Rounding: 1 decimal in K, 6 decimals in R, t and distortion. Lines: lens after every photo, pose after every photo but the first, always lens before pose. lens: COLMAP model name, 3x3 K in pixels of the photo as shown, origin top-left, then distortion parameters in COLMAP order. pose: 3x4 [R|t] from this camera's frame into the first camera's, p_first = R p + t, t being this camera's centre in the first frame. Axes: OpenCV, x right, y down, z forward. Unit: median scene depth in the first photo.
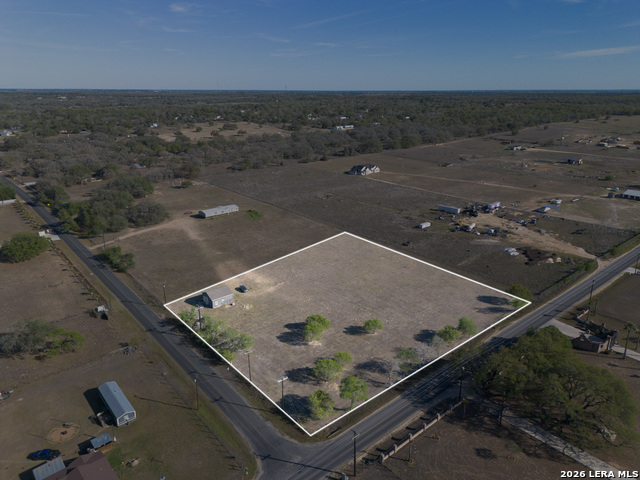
lens RADIAL K [[448.3, 0, 322.6], [0, 448.3, 240.8], [0, 0, 1]] dist [0.075359, -0.079036]
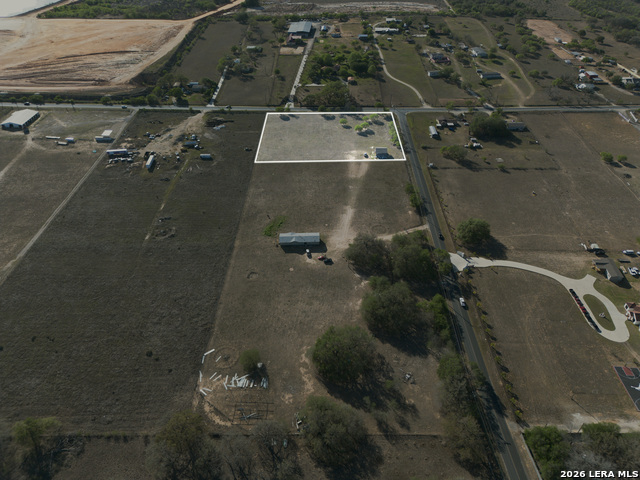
lens RADIAL K [[448.3, 0, 322.6], [0, 448.3, 240.8], [0, 0, 1]] dist [0.075359, -0.079036]
pose [[-0.759858, -0.411517, 0.503258, -1.016076], [0.206552, 0.581194, 0.787115, -1.086829], [-0.616402, 0.702045, -0.356625, 1.797216]]
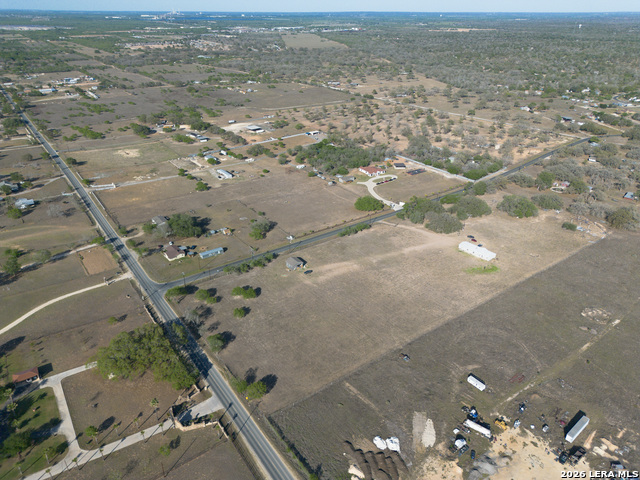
lens RADIAL K [[448.3, 0, 322.6], [0, 448.3, 240.8], [0, 0, 1]] dist [0.075359, -0.079036]
pose [[-0.072921, 0.452236, -0.888912, 1.029774], [-0.321637, 0.833001, 0.450177, -0.626053], [0.944051, 0.318734, 0.084712, 0.759752]]
